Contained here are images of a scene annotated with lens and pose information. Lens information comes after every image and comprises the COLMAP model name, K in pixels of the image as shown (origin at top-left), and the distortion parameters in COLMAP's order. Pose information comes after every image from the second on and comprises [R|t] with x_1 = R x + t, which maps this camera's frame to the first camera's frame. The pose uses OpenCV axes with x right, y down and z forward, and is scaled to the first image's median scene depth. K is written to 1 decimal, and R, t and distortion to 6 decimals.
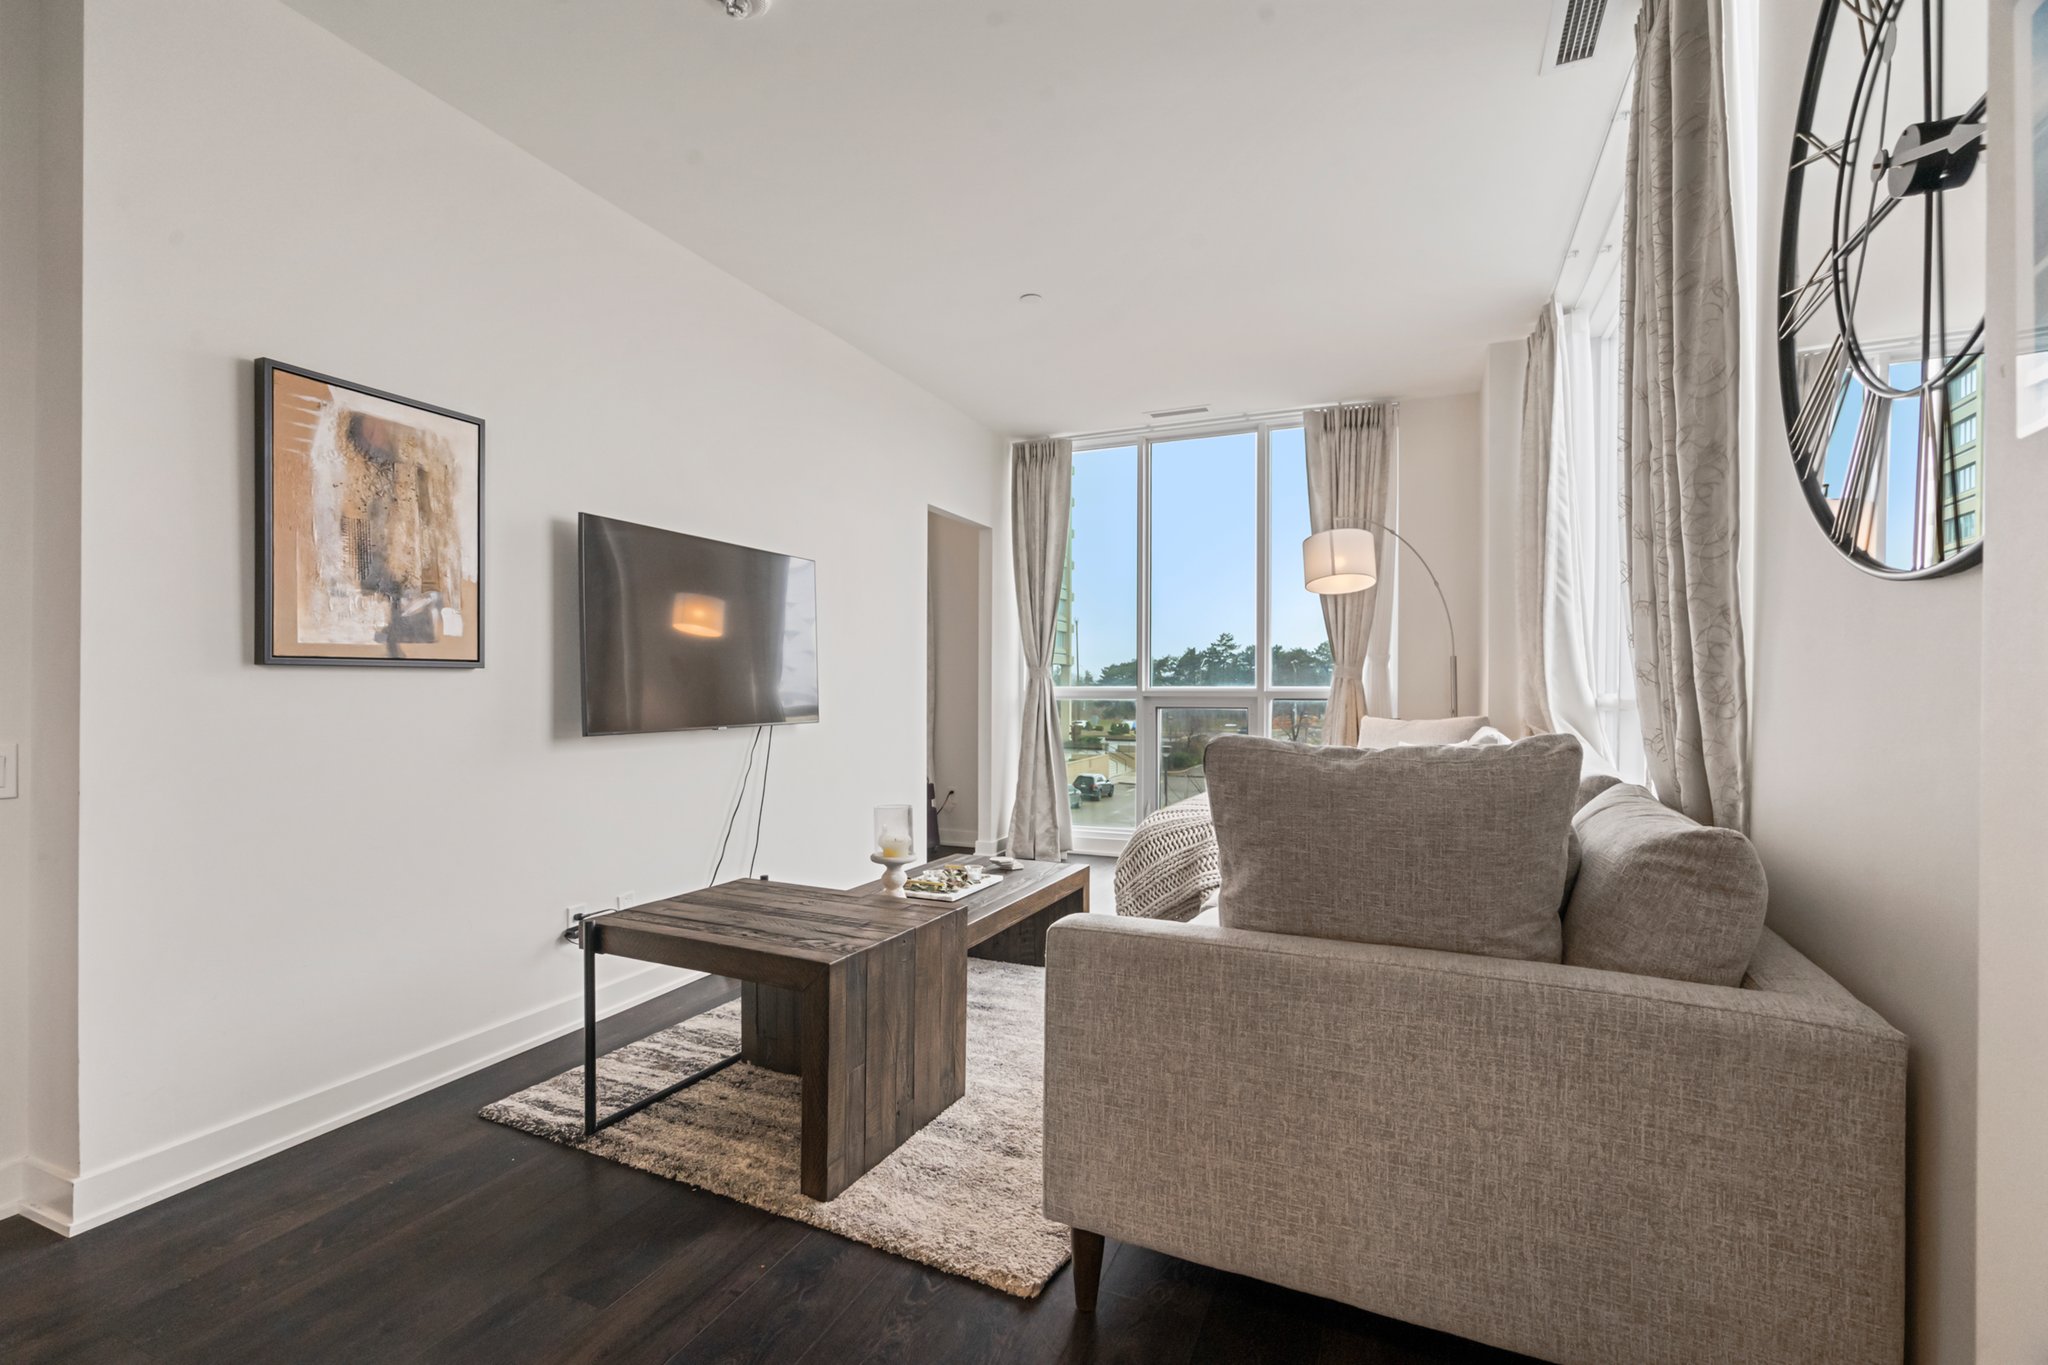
lens RADIAL K [[931.4, 0, 991.0], [0, 931.4, 683.8], [0, 0, 1]] dist [-0.002270, -0.000060]
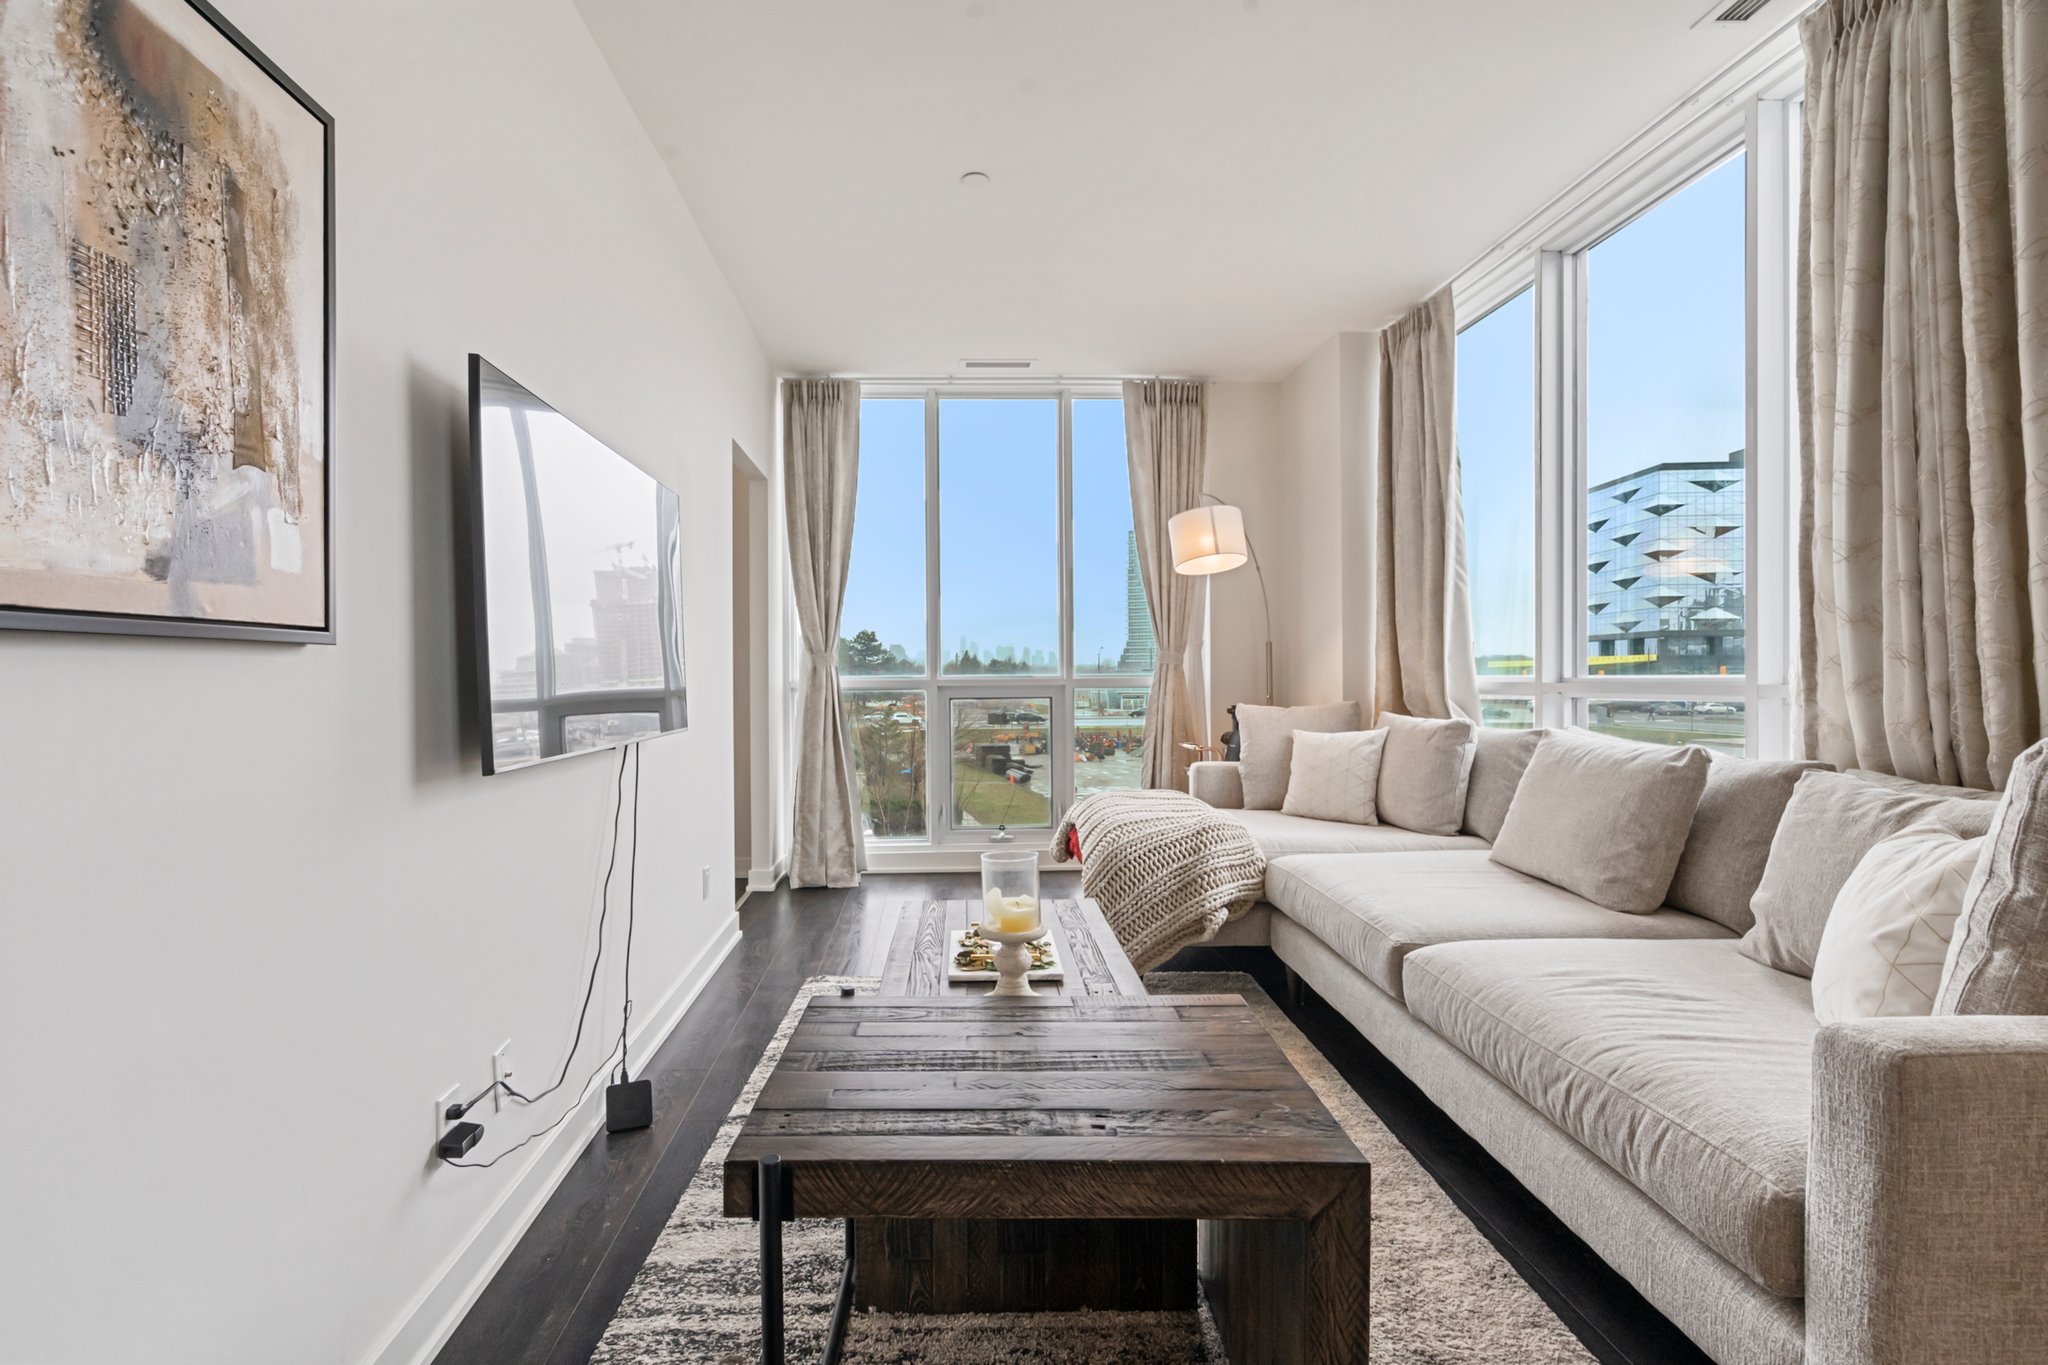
lens RADIAL K [[953.3, 0, 975.2], [0, 953.3, 671.4], [0, 0, 1]] dist [-0.000968, 0.000357]
pose [[0.896139, -0.006122, 0.443731, -0.552535], [0.006577, 0.999978, 0.000514, -0.001574], [-0.443725, 0.002458, 0.896160, 0.499495]]
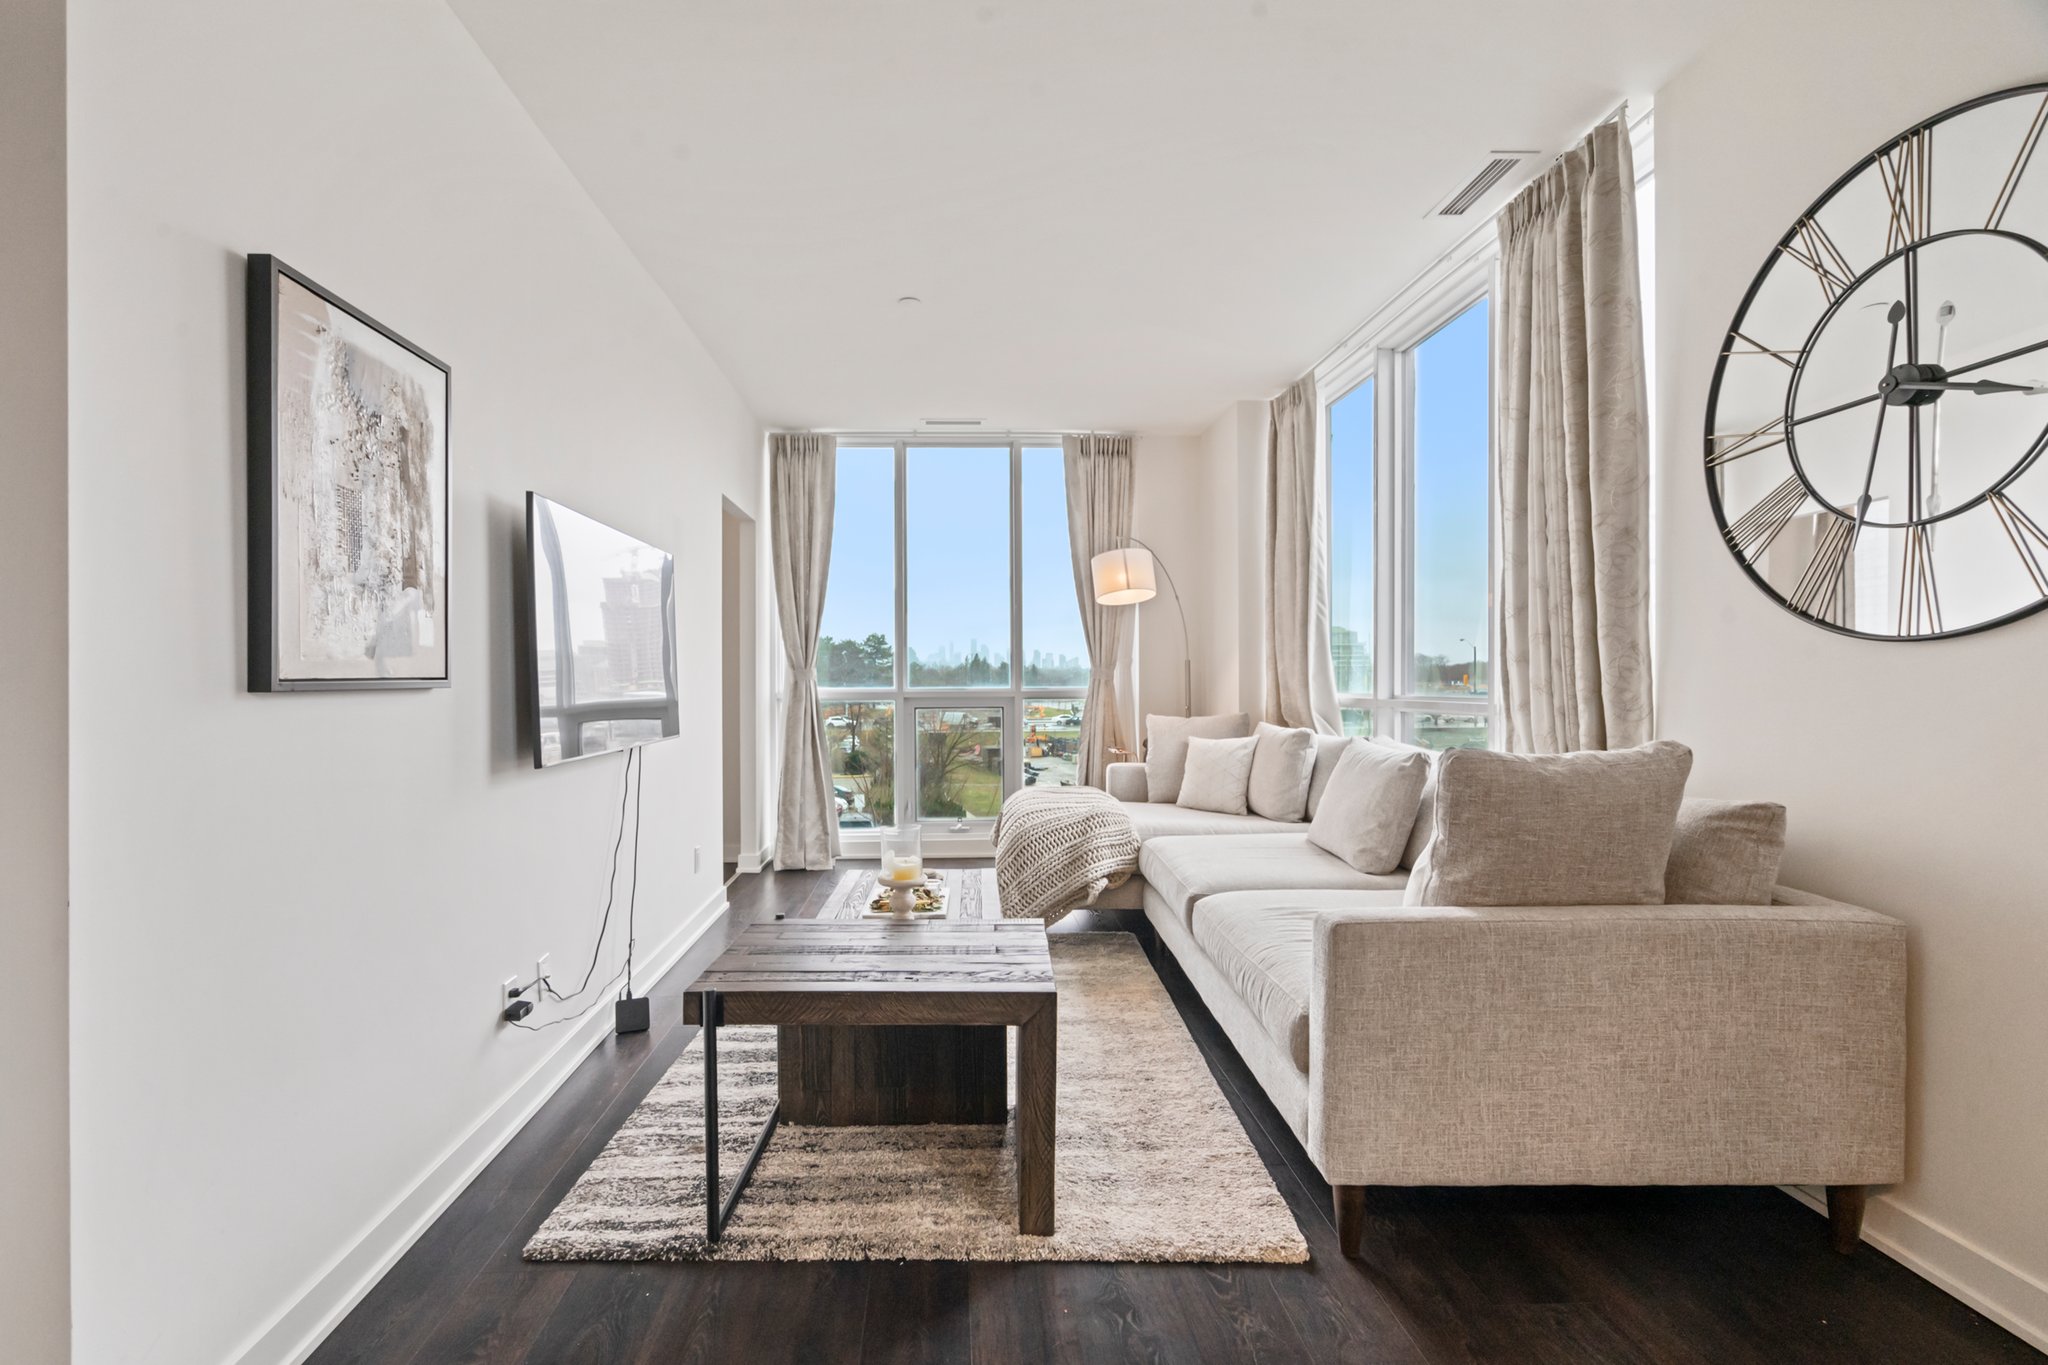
lens RADIAL K [[945.6, 0, 985.8], [0, 945.6, 673.1], [0, 0, 1]] dist [-0.002271, -0.000031]
pose [[0.895201, -0.003205, 0.445652, -0.585585], [0.004146, 0.999991, -0.001137, -0.030798], [-0.445644, 0.002865, 0.895206, 0.116954]]
